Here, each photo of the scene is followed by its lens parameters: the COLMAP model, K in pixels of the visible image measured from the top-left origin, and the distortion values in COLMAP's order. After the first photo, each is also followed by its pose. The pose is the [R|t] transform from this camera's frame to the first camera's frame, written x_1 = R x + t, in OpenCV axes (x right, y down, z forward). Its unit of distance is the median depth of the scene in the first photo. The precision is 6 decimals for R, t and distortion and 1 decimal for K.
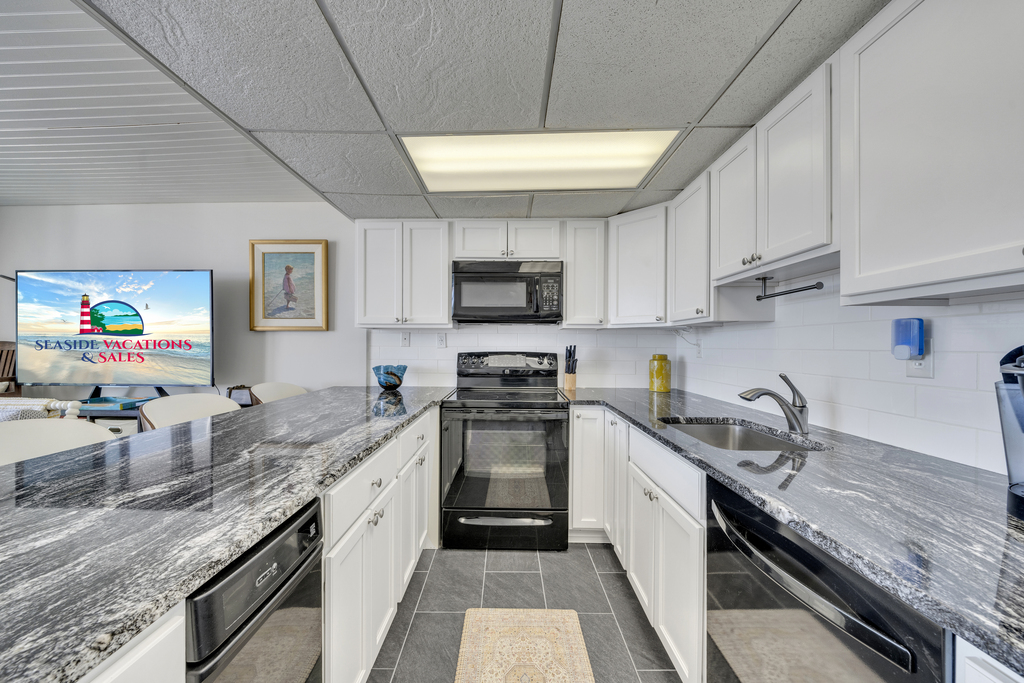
lens RADIAL K [[374.1, 0, 481.3], [0, 374.1, 347.3], [0, 0, 1]] dist [-0.015251, -0.000492]
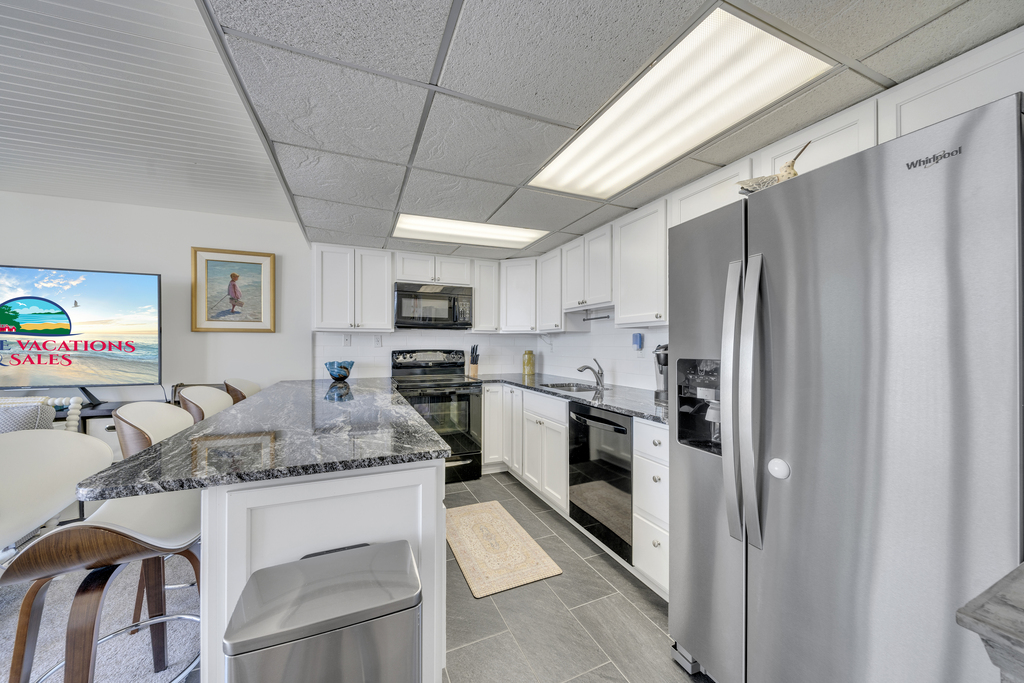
lens RADIAL K [[374.1, 0, 497.2], [0, 374.1, 347.0], [0, 0, 1]] dist [-0.015251, -0.000492]
pose [[0.907562, -0.005496, 0.419882, -0.297212], [0.005029, 0.999985, 0.002219, 0.000448], [-0.419888, 0.000097, 0.907576, -0.357064]]
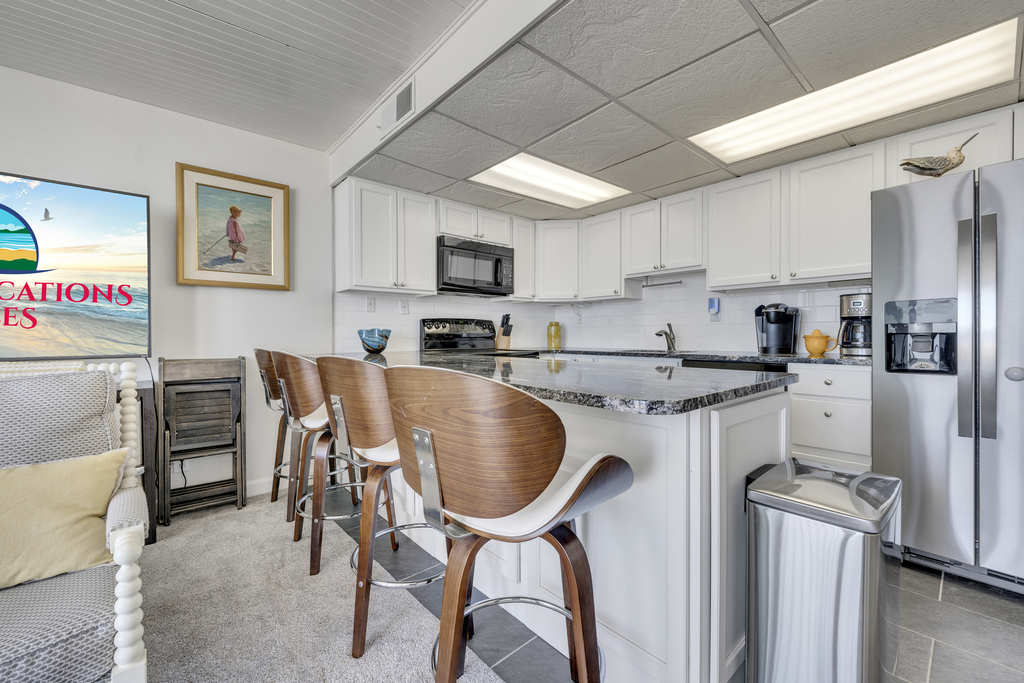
lens RADIAL K [[423.9, 0, 509.8], [0, 423.9, 335.6], [0, 0, 1]] dist [-0.009379, -0.001545]
pose [[0.727435, -0.009171, 0.686115, -0.781925], [0.010706, 0.999941, 0.002016, 0.068432], [-0.686093, 0.005879, 0.727490, -0.065022]]
